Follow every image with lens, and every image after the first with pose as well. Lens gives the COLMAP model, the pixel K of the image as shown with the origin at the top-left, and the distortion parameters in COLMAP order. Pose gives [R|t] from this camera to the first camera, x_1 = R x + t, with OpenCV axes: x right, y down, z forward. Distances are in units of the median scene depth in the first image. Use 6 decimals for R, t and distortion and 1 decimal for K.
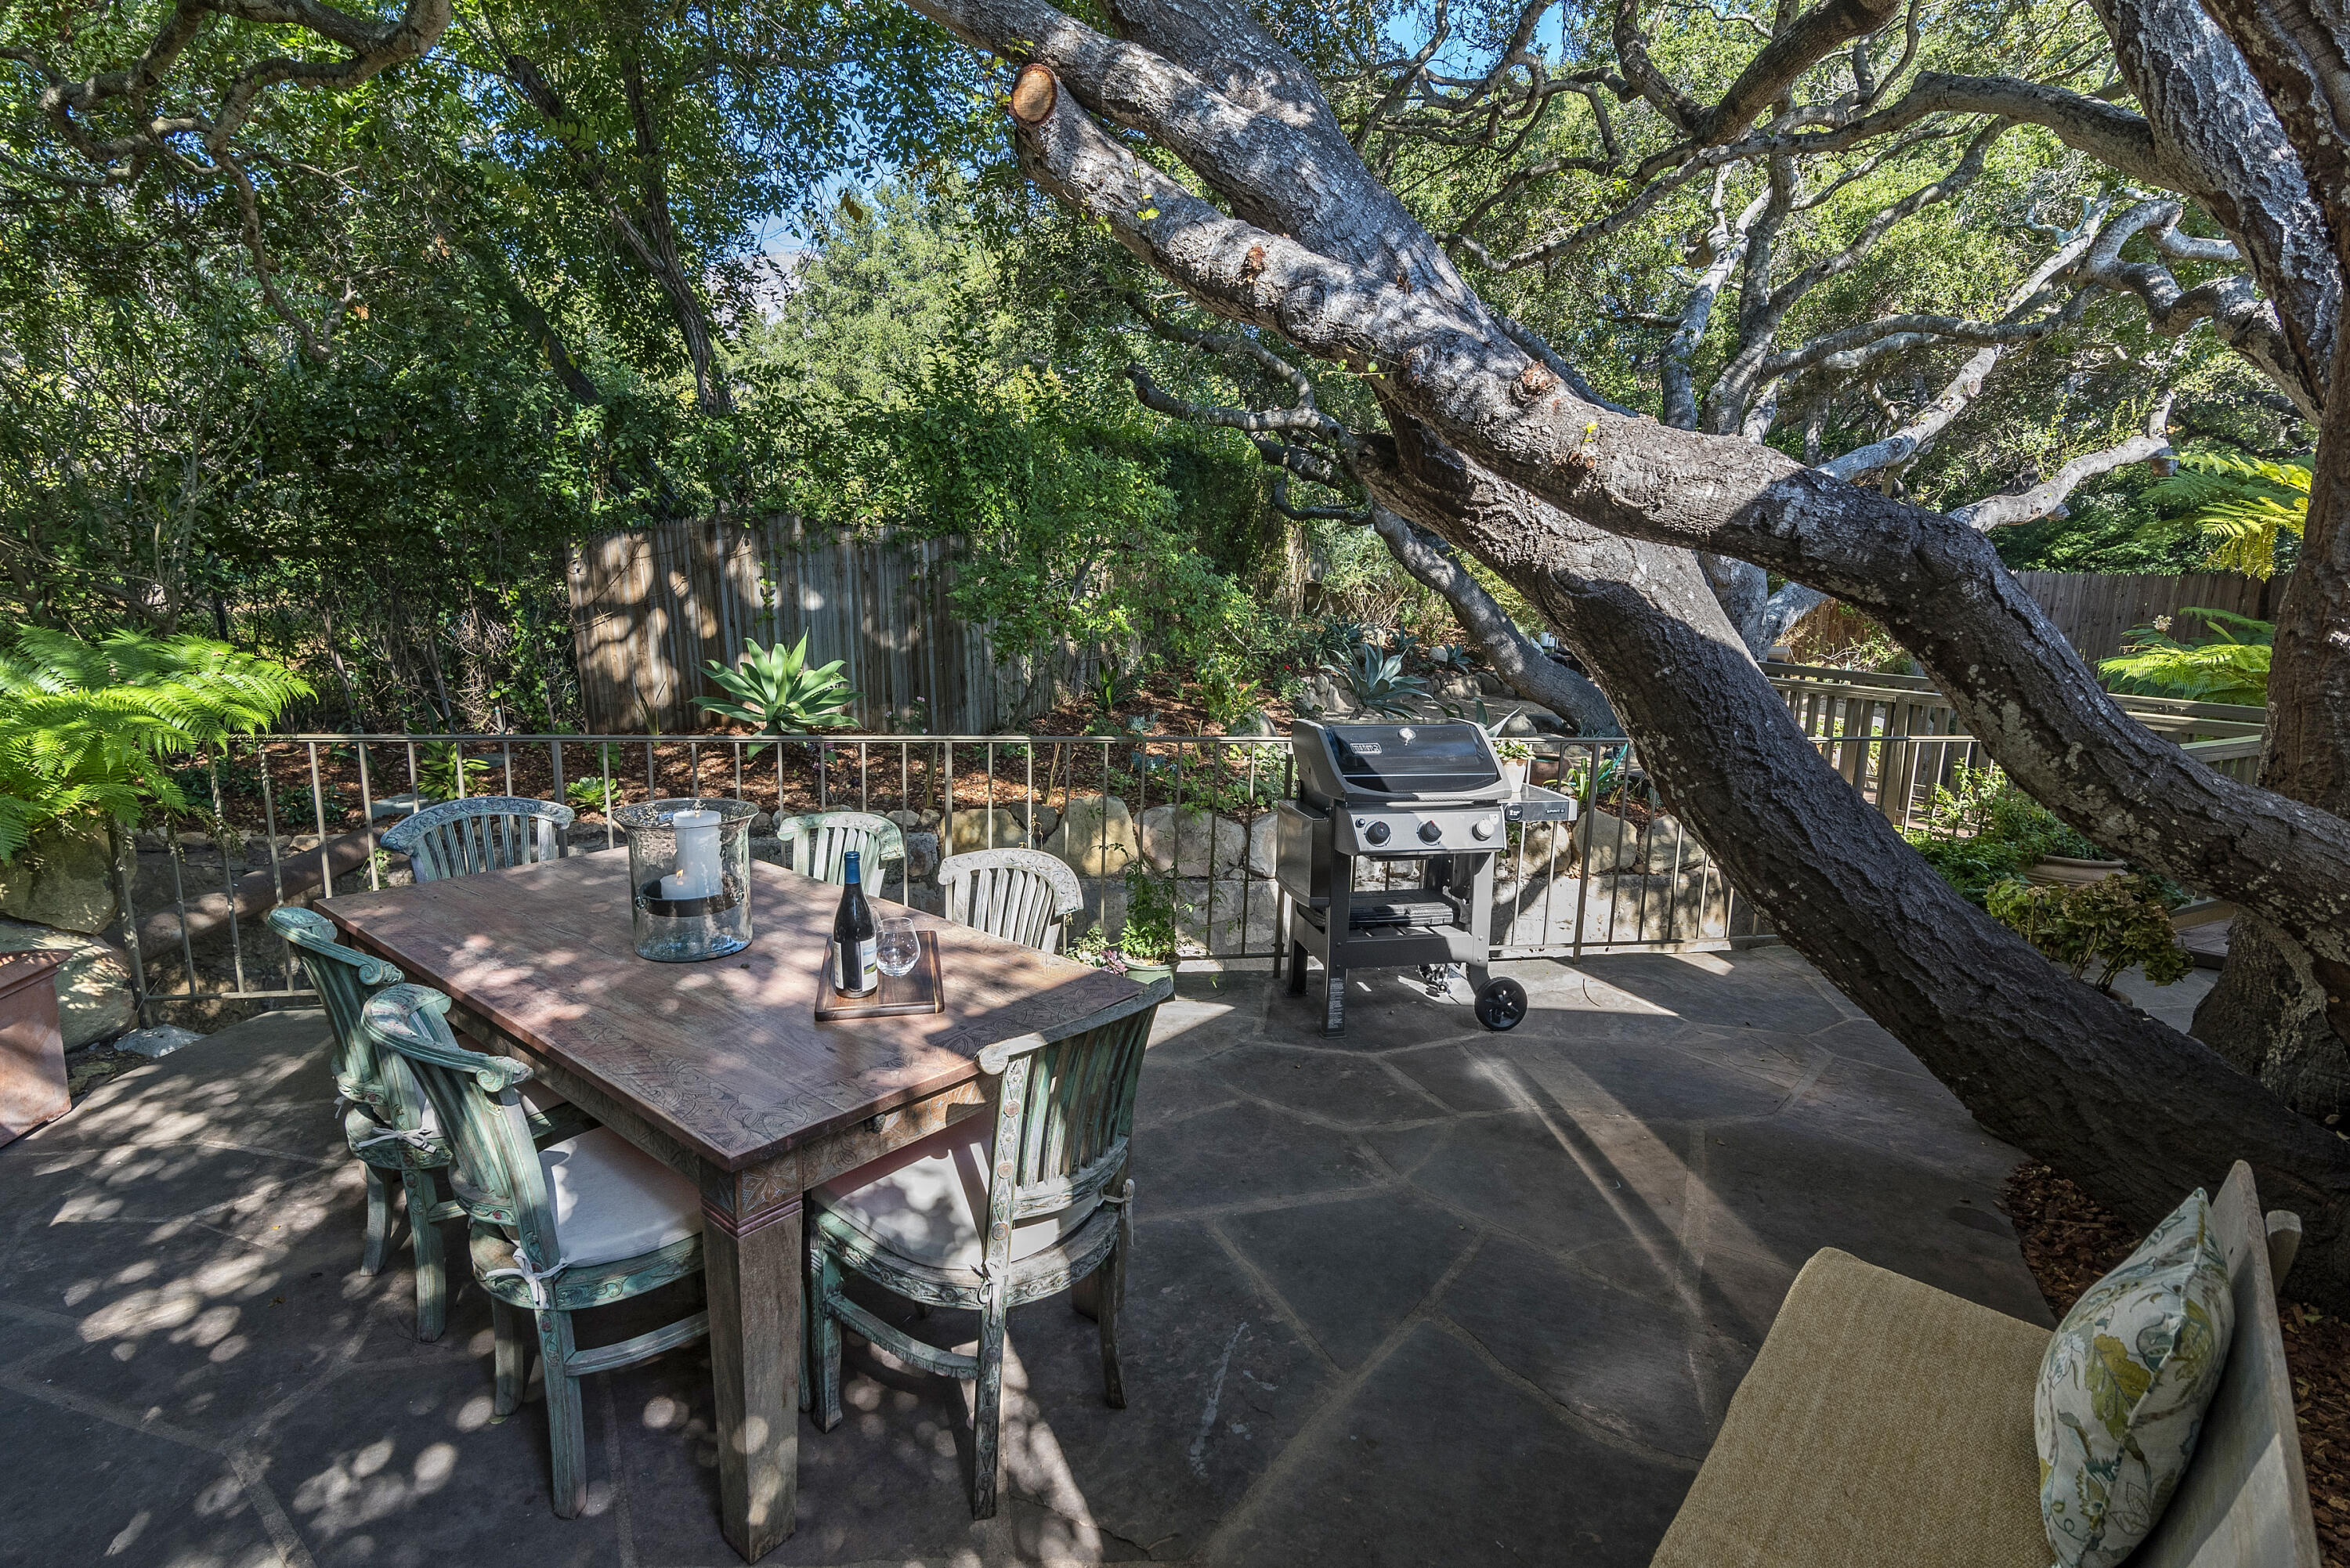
lens RADIAL K [[1072.5, 0, 1175.0], [0, 1072.5, 784.0], [0, 0, 1]] dist [-0.000190, -0.000364]
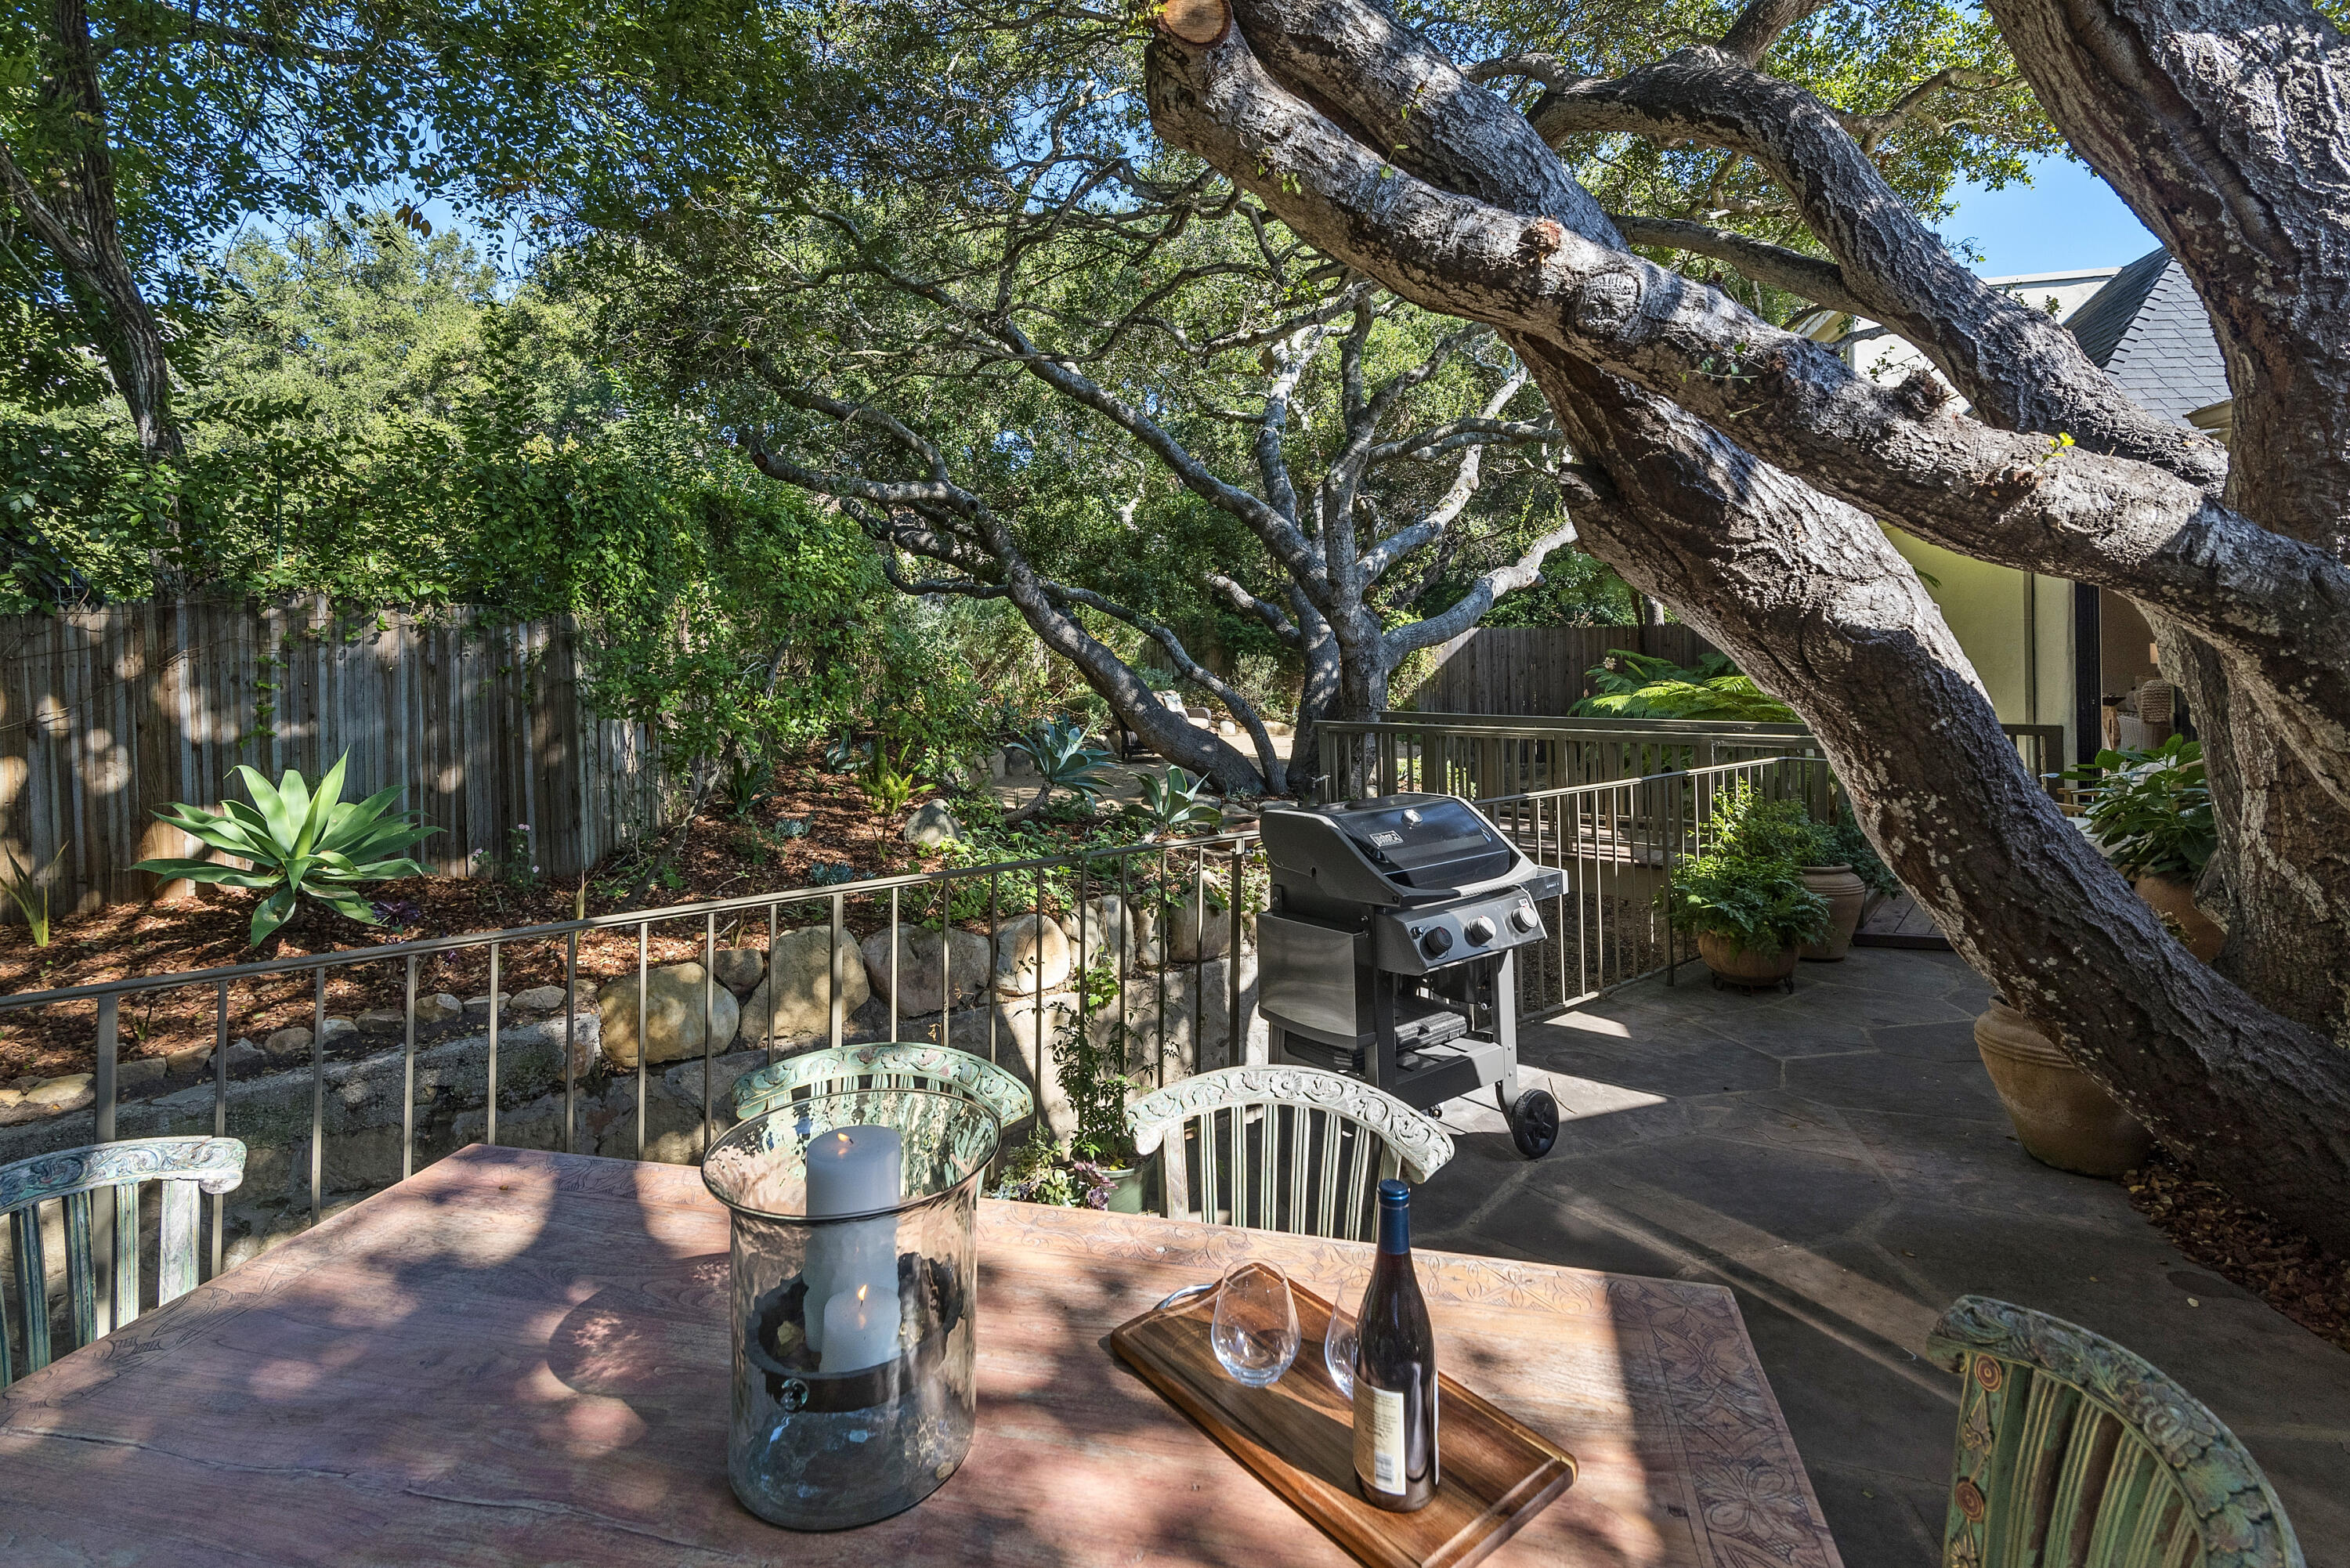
lens RADIAL K [[1074.5, 0, 1175.1], [0, 1074.5, 651.2], [0, 0, 1]] dist [0.010552, -0.000104]
pose [[0.912158, -0.034412, 0.408393, -0.472194], [0.112033, 0.979452, -0.167699, -0.082030], [-0.394230, 0.198721, 0.897270, 0.424795]]
